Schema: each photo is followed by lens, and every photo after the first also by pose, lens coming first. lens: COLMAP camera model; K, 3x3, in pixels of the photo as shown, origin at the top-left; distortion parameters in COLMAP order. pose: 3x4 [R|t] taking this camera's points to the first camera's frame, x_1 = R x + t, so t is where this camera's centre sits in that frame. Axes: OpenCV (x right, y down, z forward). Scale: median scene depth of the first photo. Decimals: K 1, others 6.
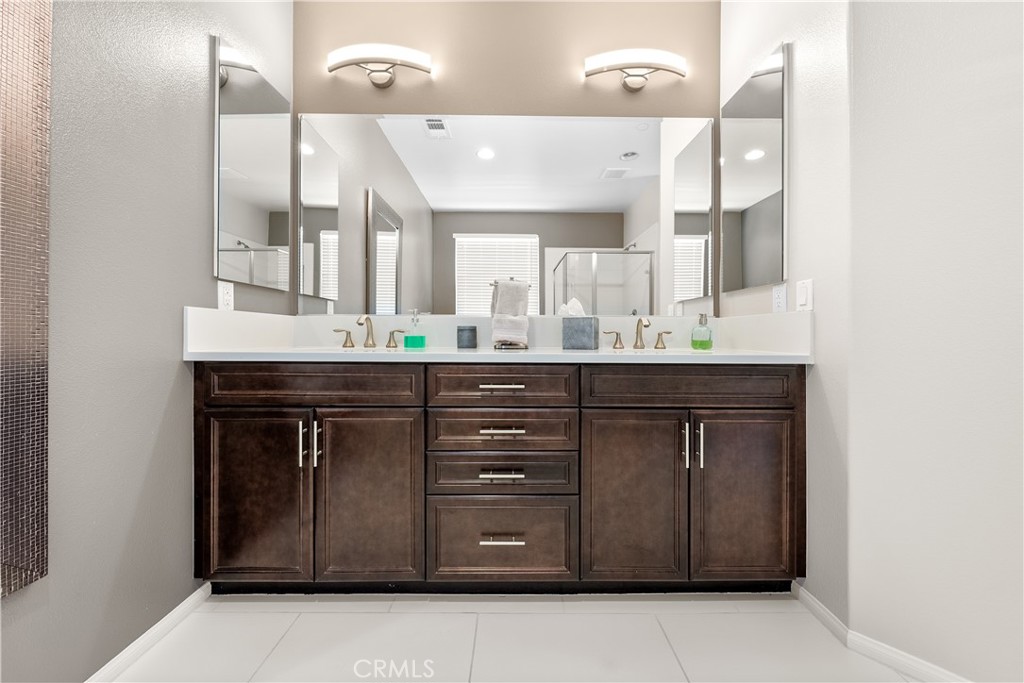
lens RADIAL K [[345.6, 0, 523.4], [0, 345.6, 340.5], [0, 0, 1]] dist [-0.002095, -0.000186]
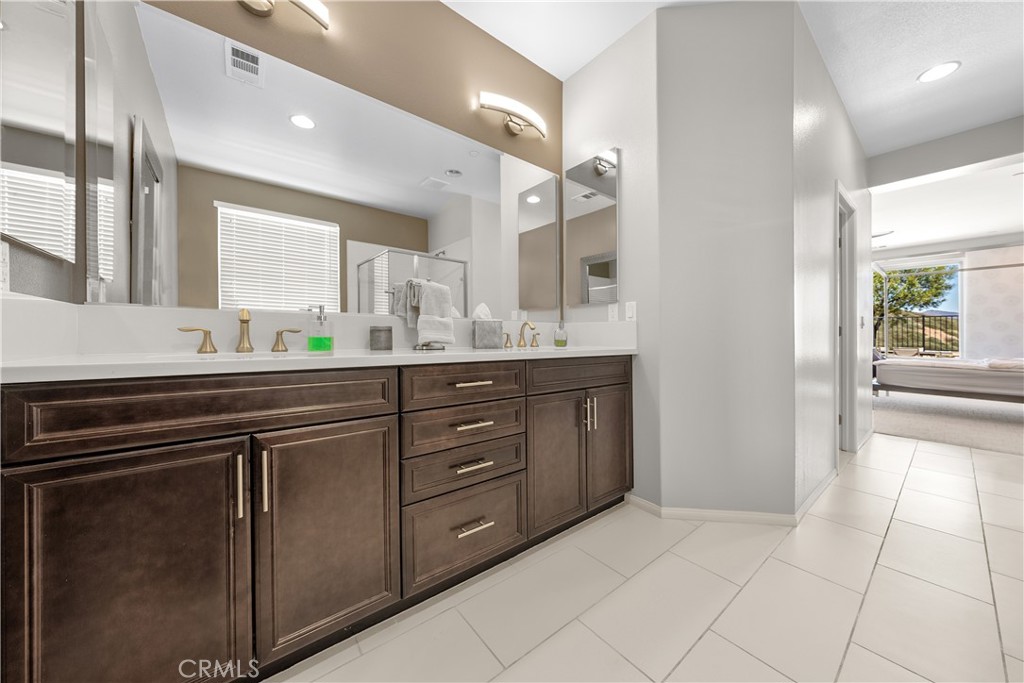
lens RADIAL K [[339.6, 0, 511.3], [0, 339.6, 338.8], [0, 0, 1]] dist [-0.000296, -0.000048]
pose [[0.798246, -0.003943, 0.602319, -0.579138], [0.006879, 0.999973, -0.002570, -0.004208], [-0.602293, 0.006195, 0.798251, 0.080806]]
